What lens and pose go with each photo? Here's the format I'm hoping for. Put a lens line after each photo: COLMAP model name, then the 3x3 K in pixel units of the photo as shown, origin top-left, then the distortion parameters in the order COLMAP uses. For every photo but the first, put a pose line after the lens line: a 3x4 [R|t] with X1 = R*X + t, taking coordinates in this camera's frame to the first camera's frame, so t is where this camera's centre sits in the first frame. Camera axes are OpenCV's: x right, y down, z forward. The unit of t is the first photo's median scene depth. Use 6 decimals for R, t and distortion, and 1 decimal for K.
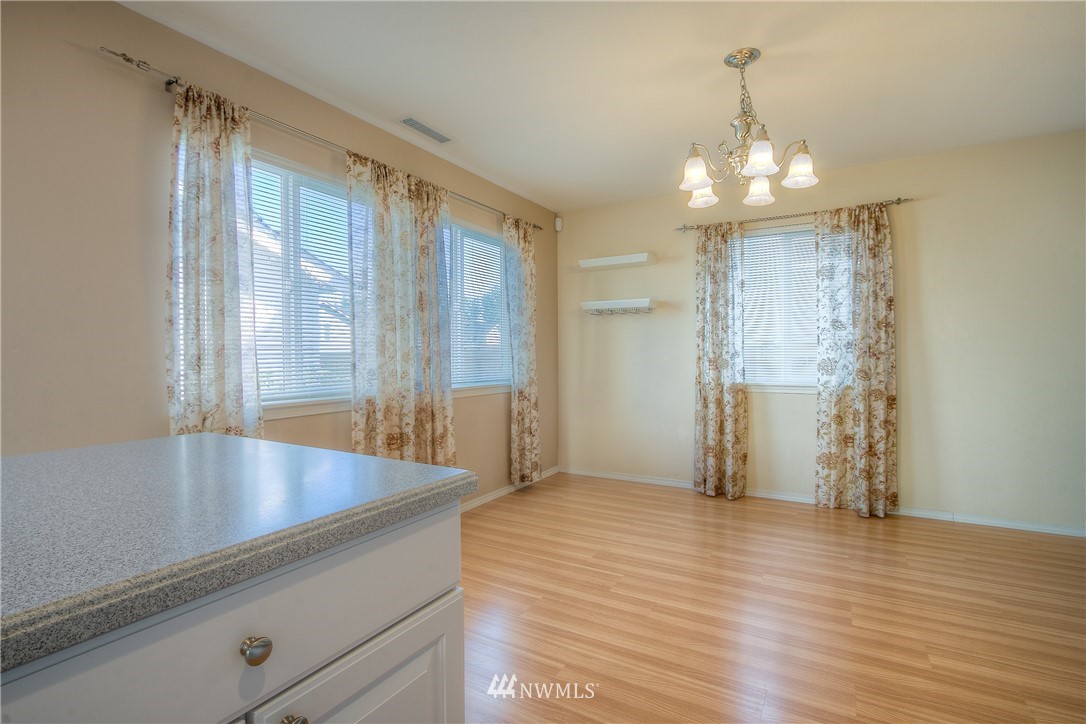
lens RADIAL K [[511.6, 0, 533.3], [0, 511.6, 360.3], [0, 0, 1]] dist [-0.017024, 0.004085]
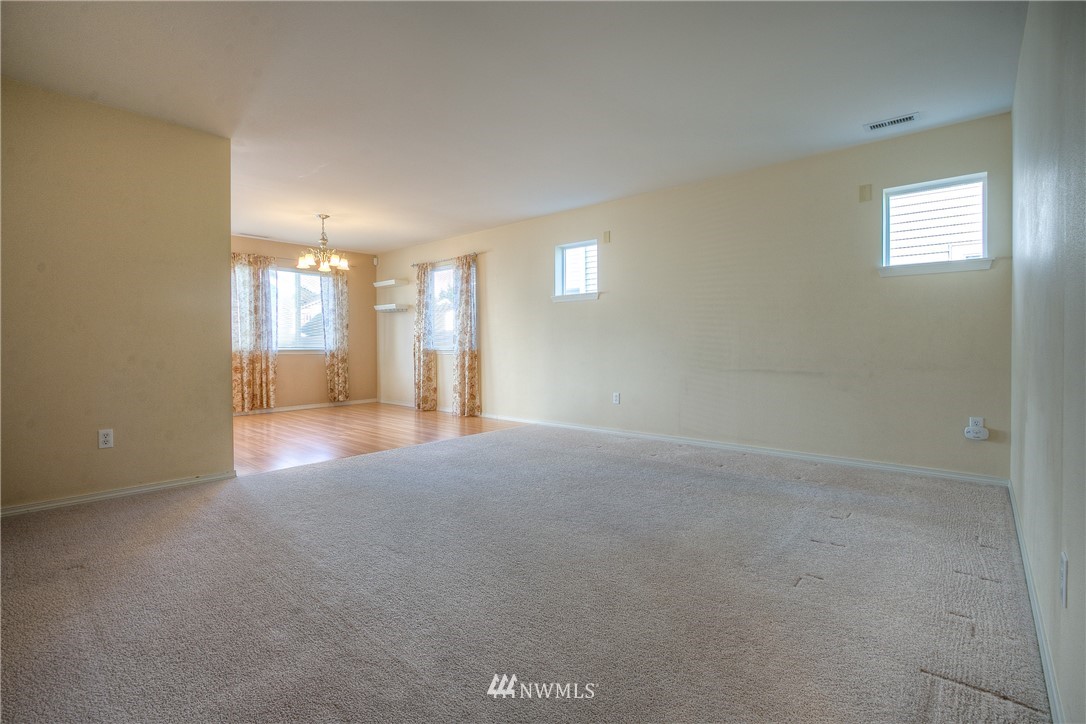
lens RADIAL K [[511.6, 0, 517.7], [0, 511.6, 342.9], [0, 0, 1]] dist [-0.017024, 0.004085]
pose [[0.974250, 0.001157, -0.225467, 1.237495], [-0.003986, 0.999919, -0.012091, 0.047416], [0.225435, 0.012679, 0.974176, -0.814338]]
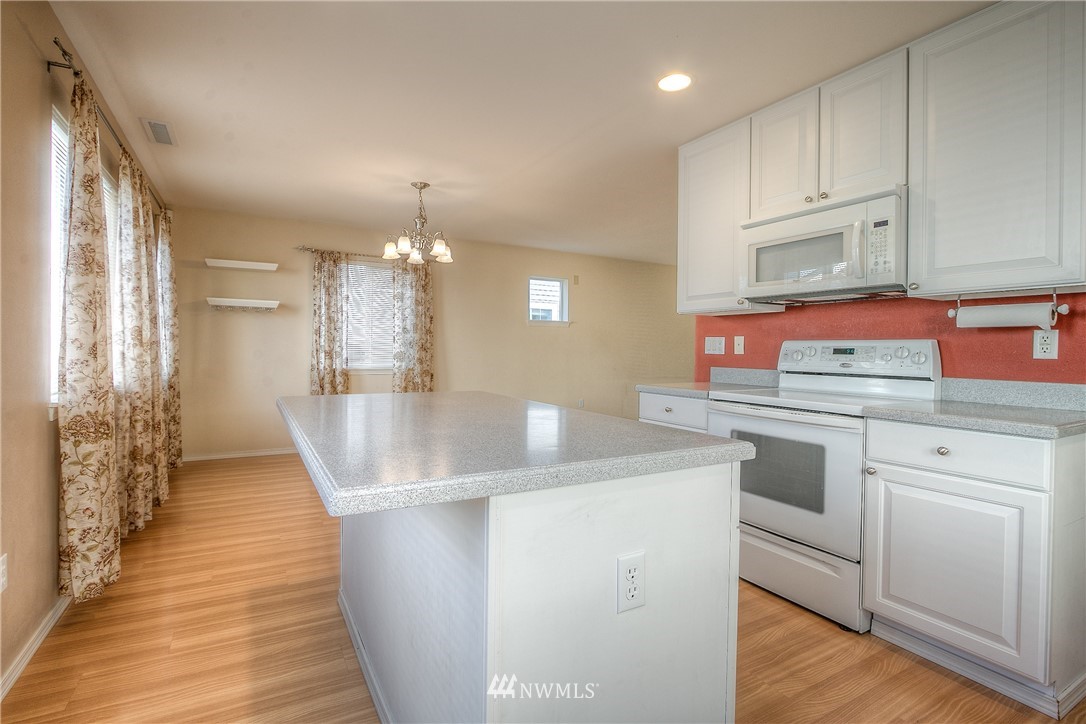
lens RADIAL K [[511.6, 0, 535.6], [0, 511.6, 351.4], [0, 0, 1]] dist [-0.017024, 0.004085]
pose [[0.500385, 0.007844, 0.865767, -0.589238], [-0.002406, 0.999968, -0.007669, 0.007387], [-0.865799, 0.001754, 0.500388, -0.162752]]
